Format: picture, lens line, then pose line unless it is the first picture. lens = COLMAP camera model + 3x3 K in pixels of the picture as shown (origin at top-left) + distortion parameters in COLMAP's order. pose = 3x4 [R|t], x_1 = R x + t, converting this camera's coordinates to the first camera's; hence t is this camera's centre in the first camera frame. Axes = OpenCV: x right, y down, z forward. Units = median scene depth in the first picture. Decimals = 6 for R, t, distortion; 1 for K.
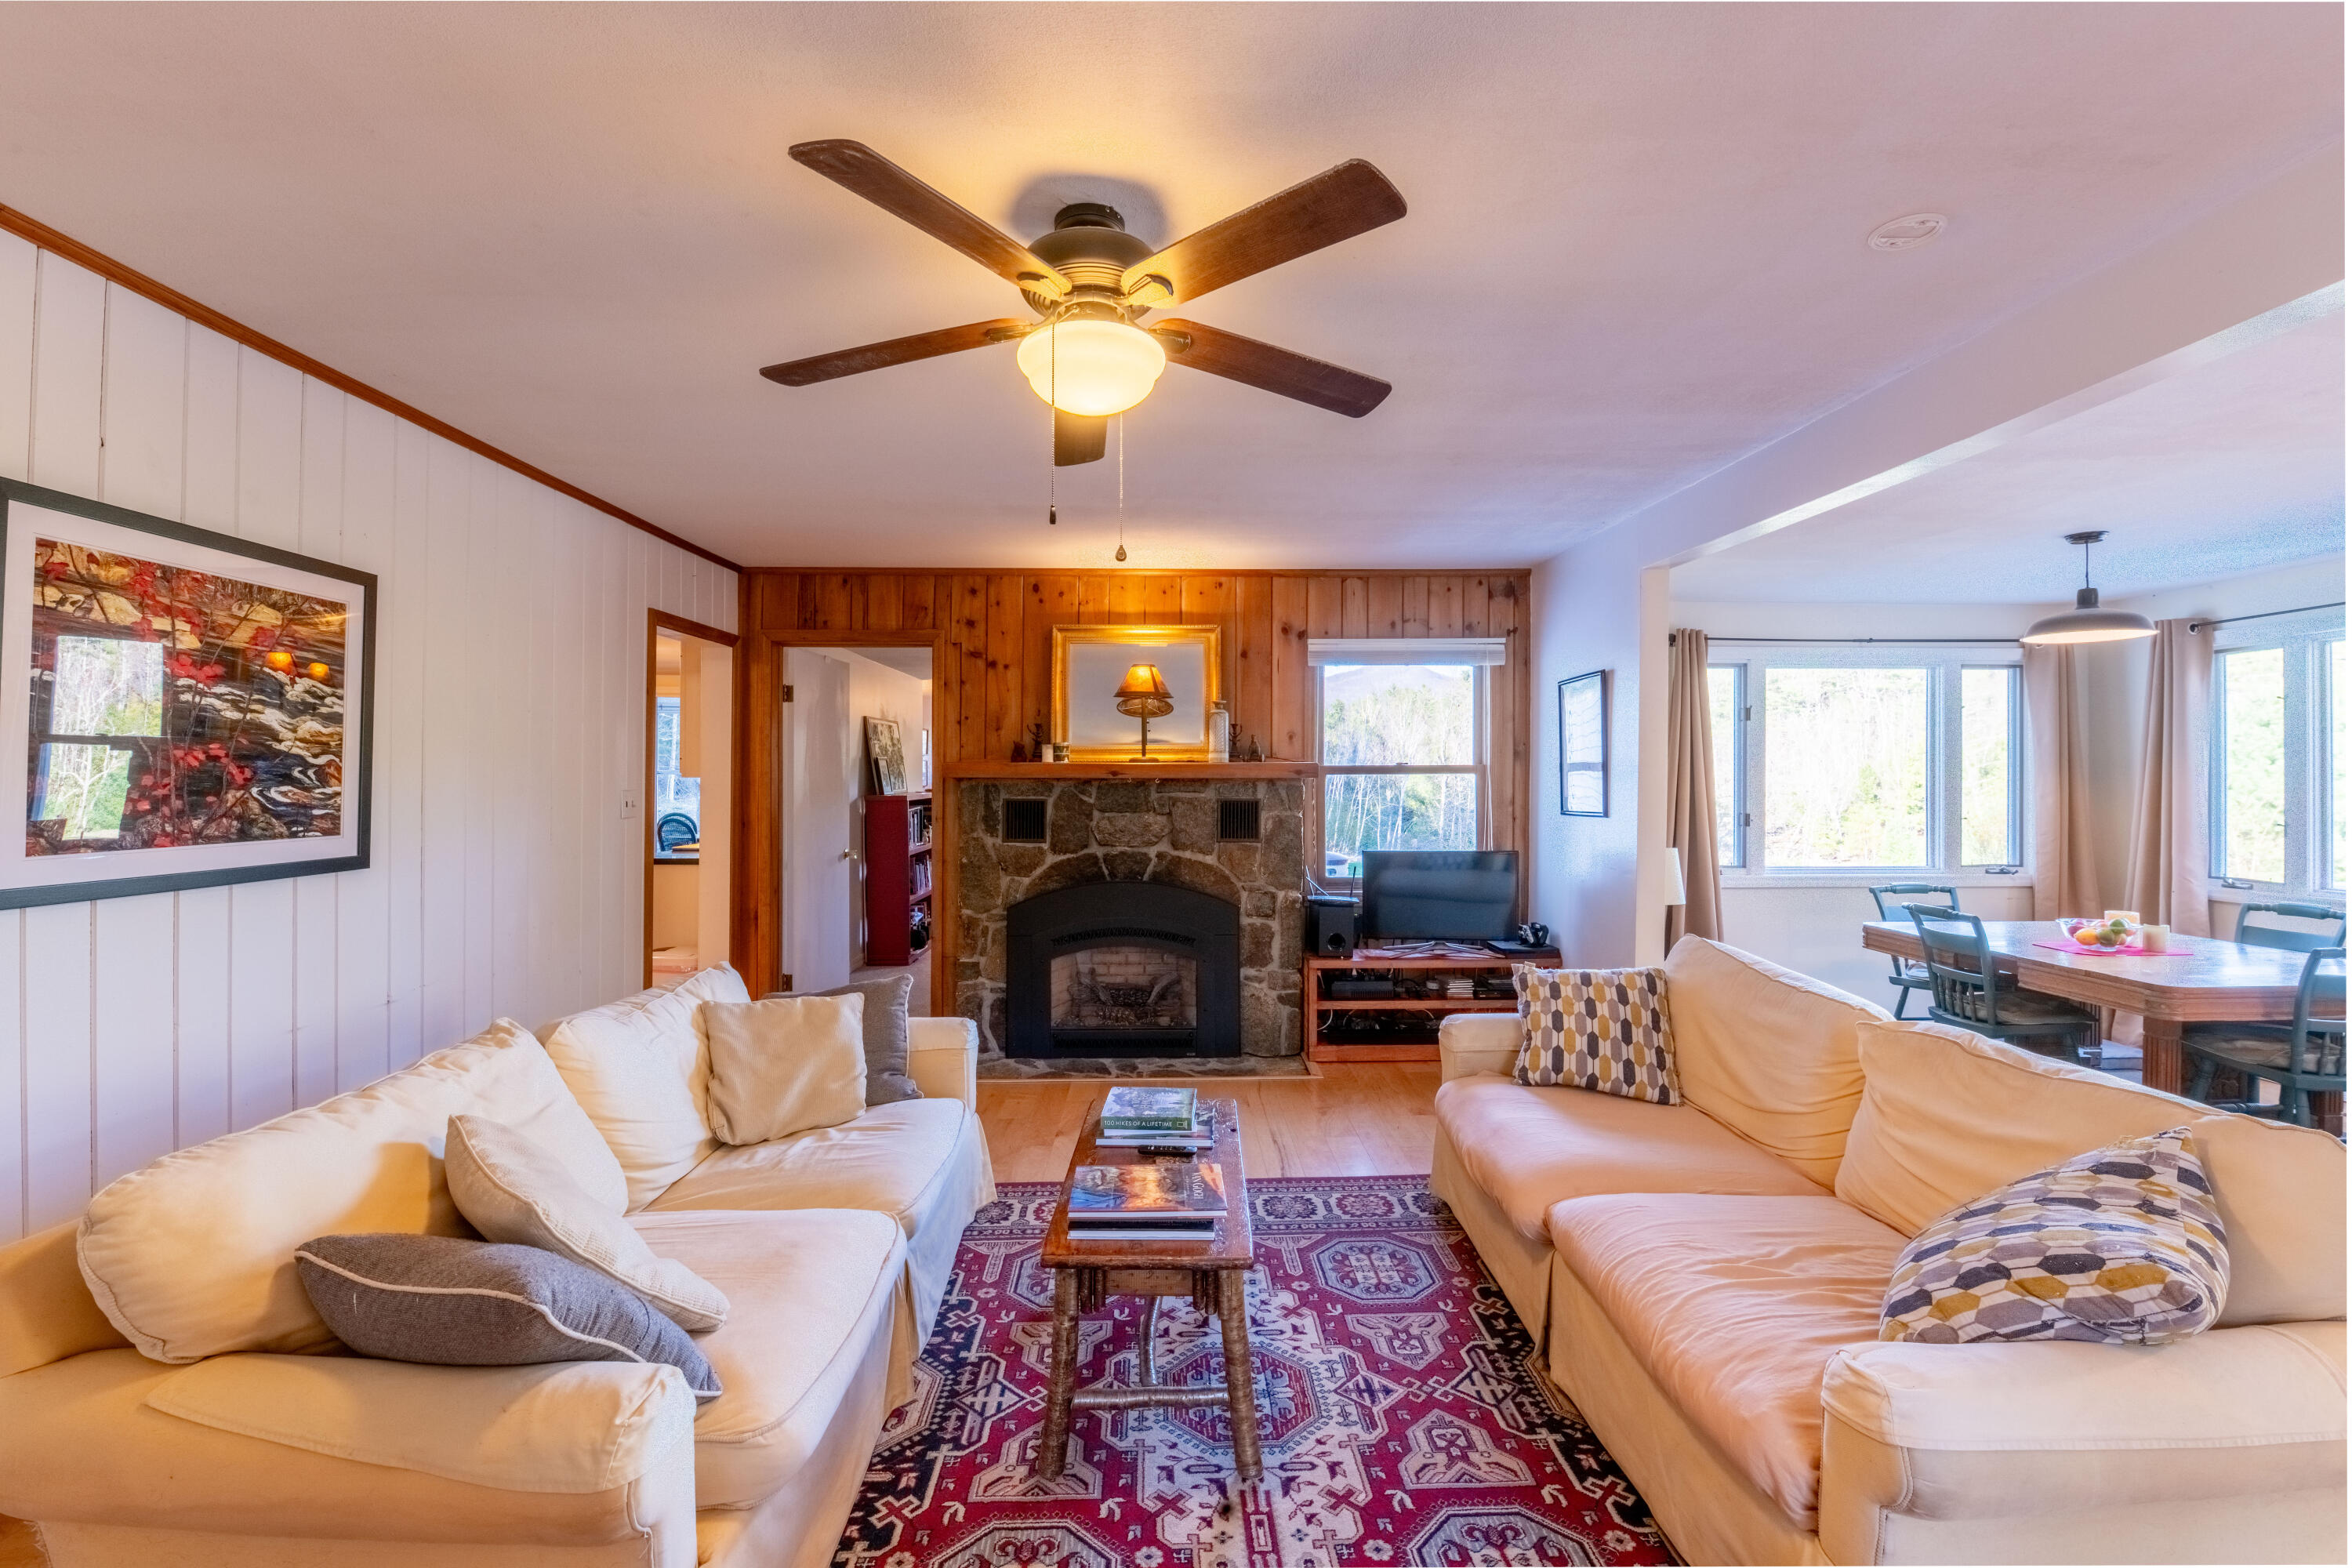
lens RADIAL K [[1009.3, 0, 1185.4], [0, 1009.3, 766.5], [0, 0, 1]] dist [-0.014683, -0.000252]
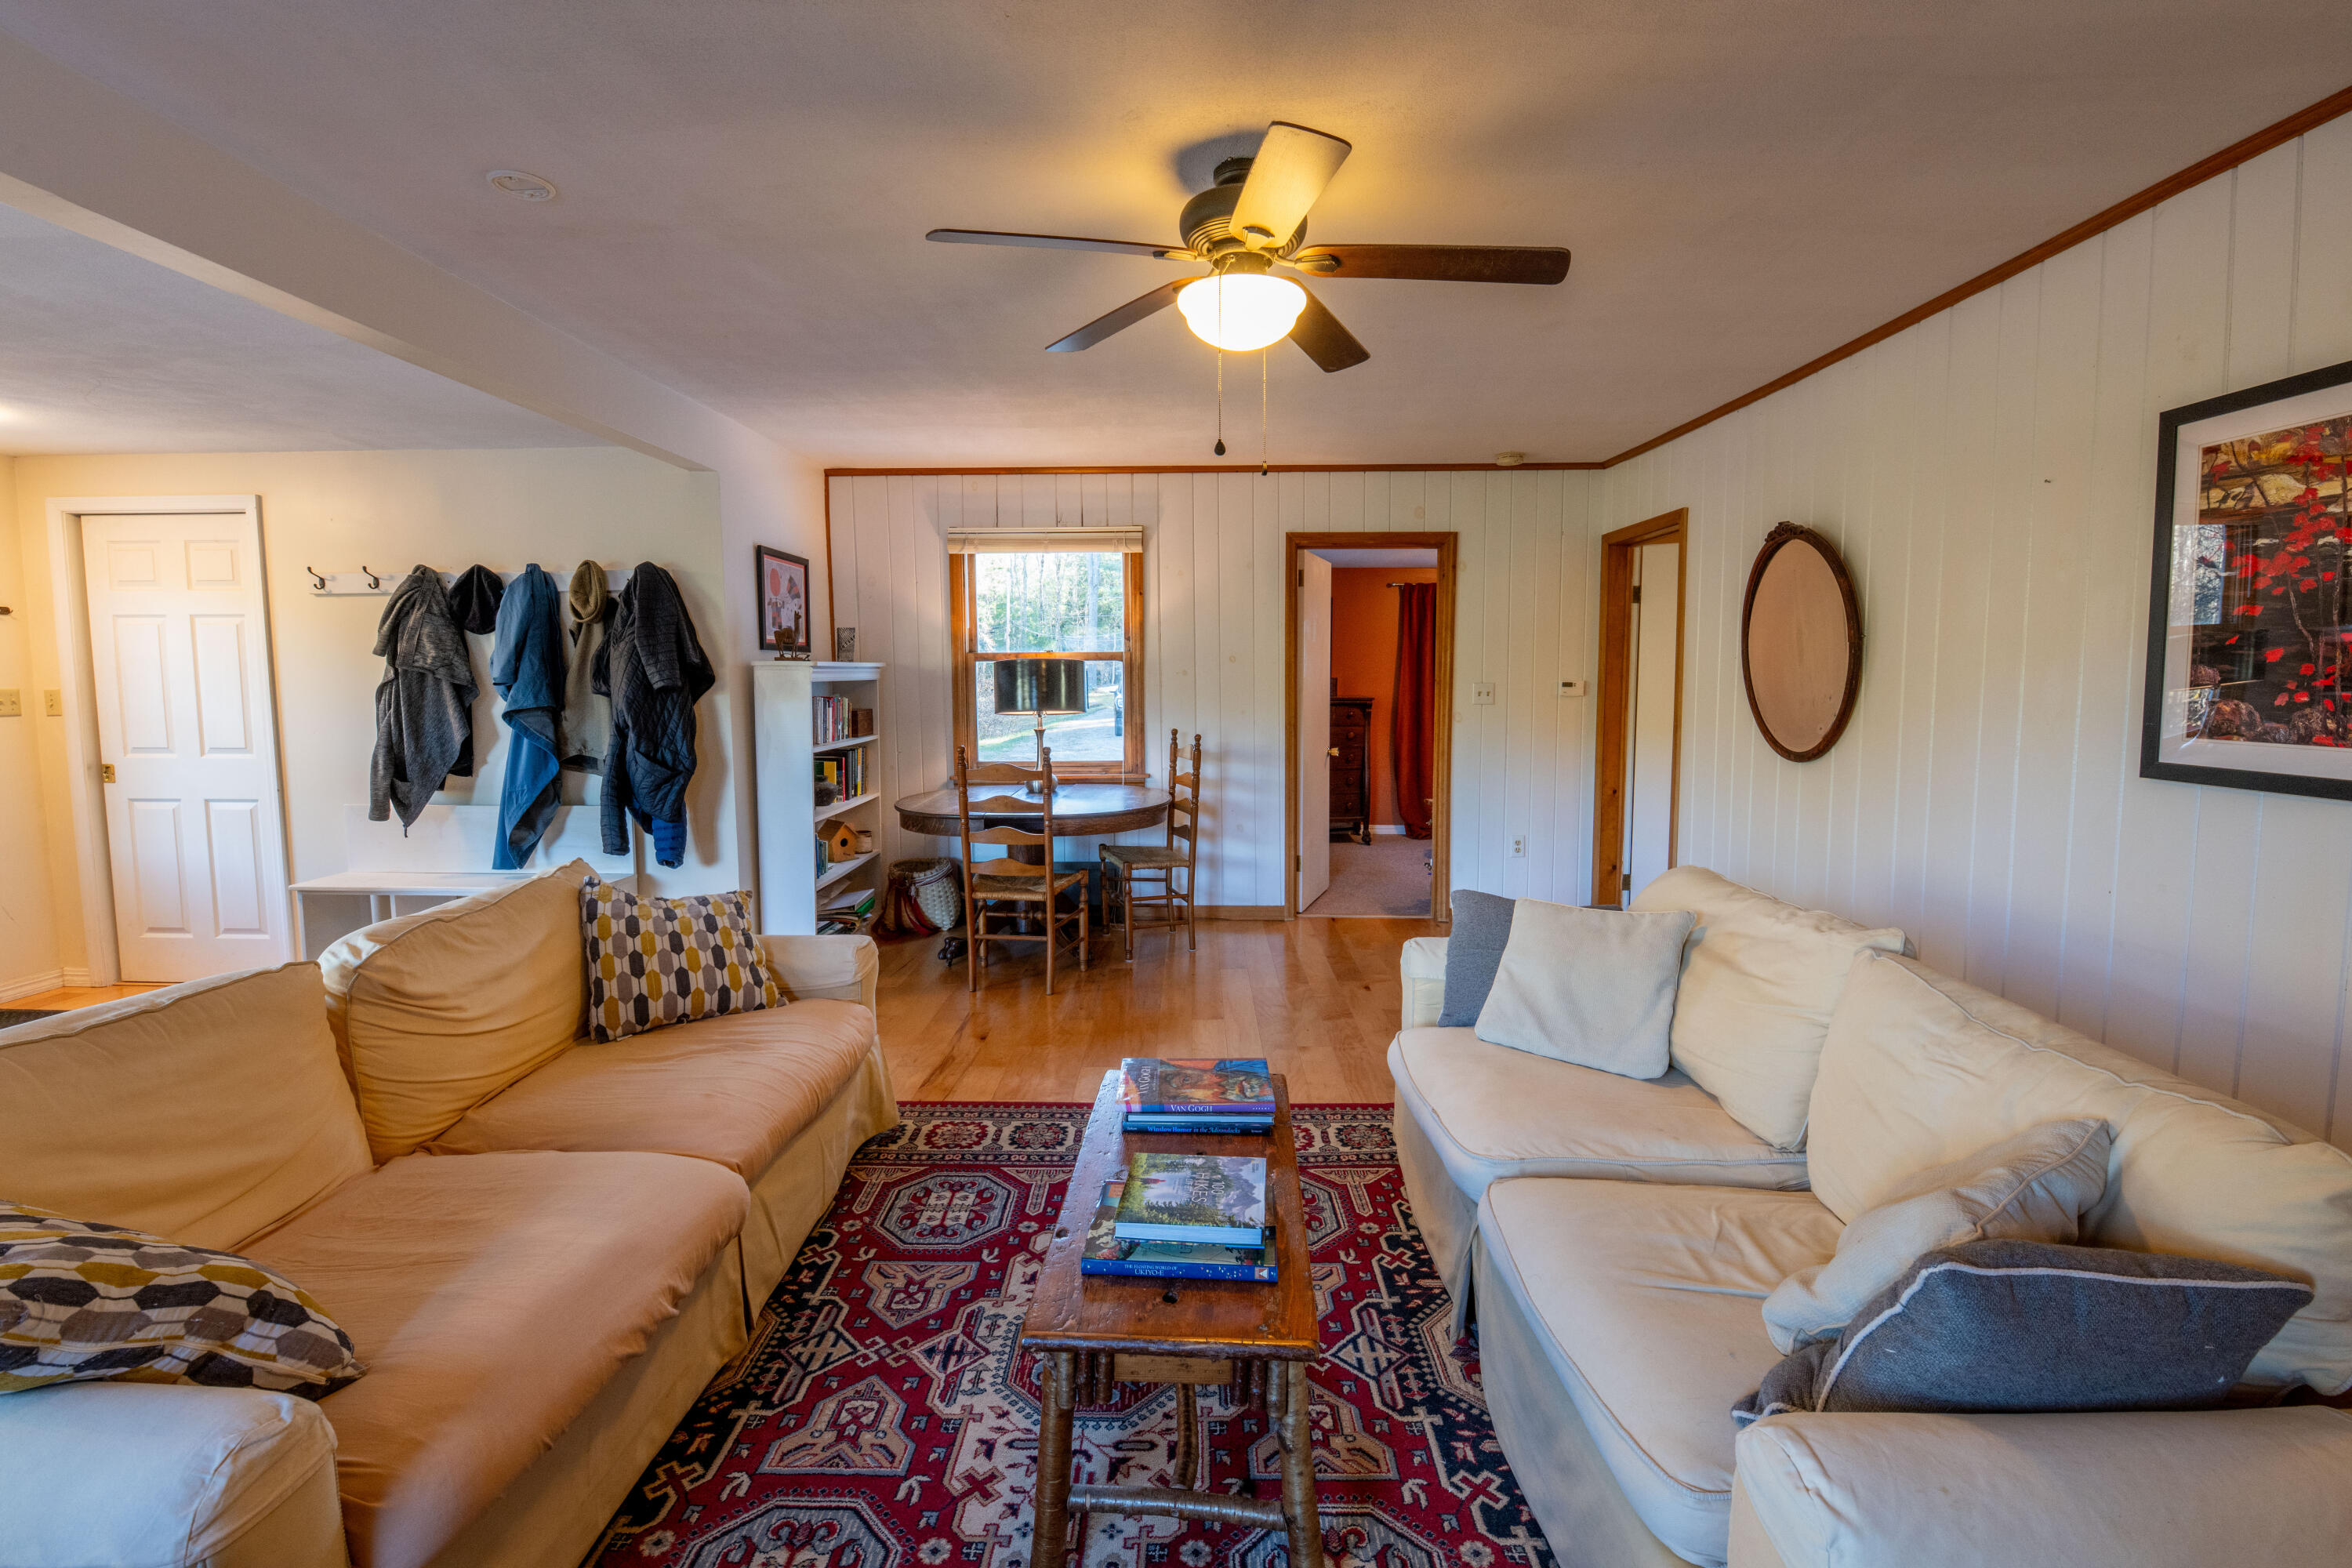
lens RADIAL K [[1009.3, 0, 1185.4], [0, 1009.3, 766.5], [0, 0, 1]] dist [-0.014683, -0.000252]
pose [[-0.999409, -0.000866, 0.034363, -0.051540], [0.001783, 0.997031, 0.076985, 0.026371], [-0.034328, 0.077000, -0.996440, 1.640548]]
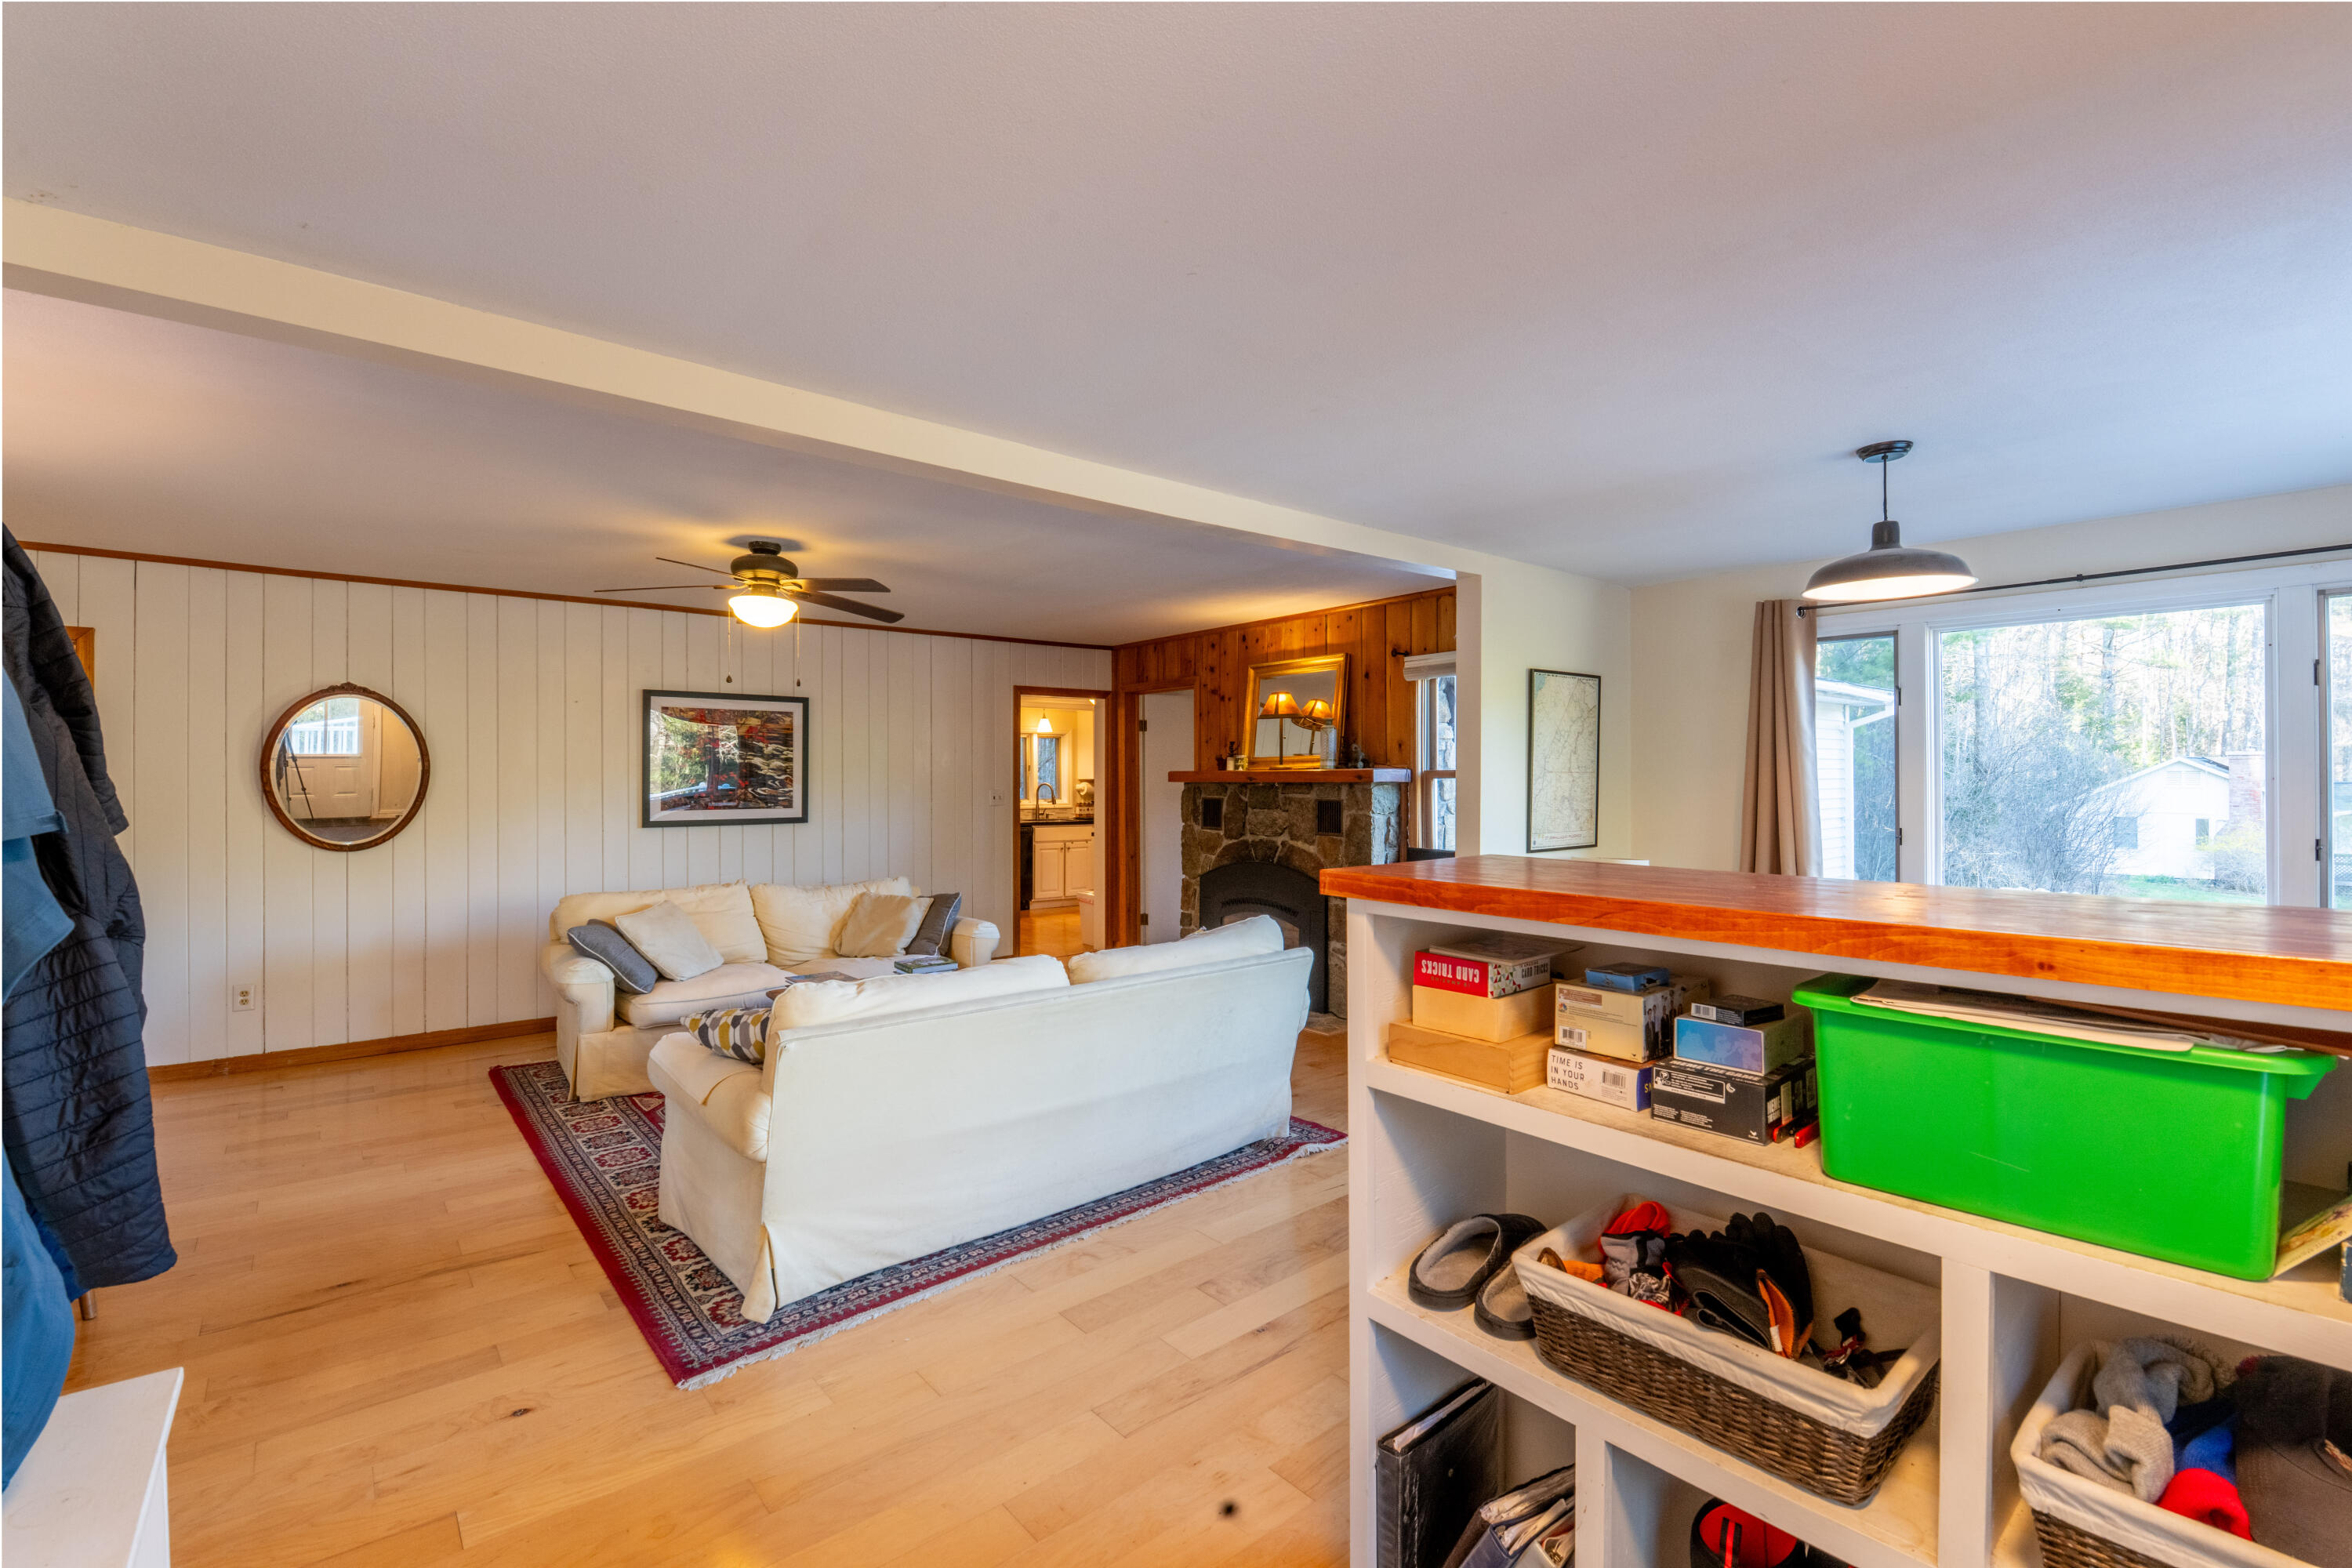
lens RADIAL K [[1009.3, 0, 1185.4], [0, 1009.3, 766.5], [0, 0, 1]] dist [-0.014683, -0.000252]
pose [[0.625289, -0.011801, -0.780304, 1.738939], [0.013514, 0.999899, -0.004292, -0.008842], [0.780276, -0.007861, 0.625385, 0.233734]]
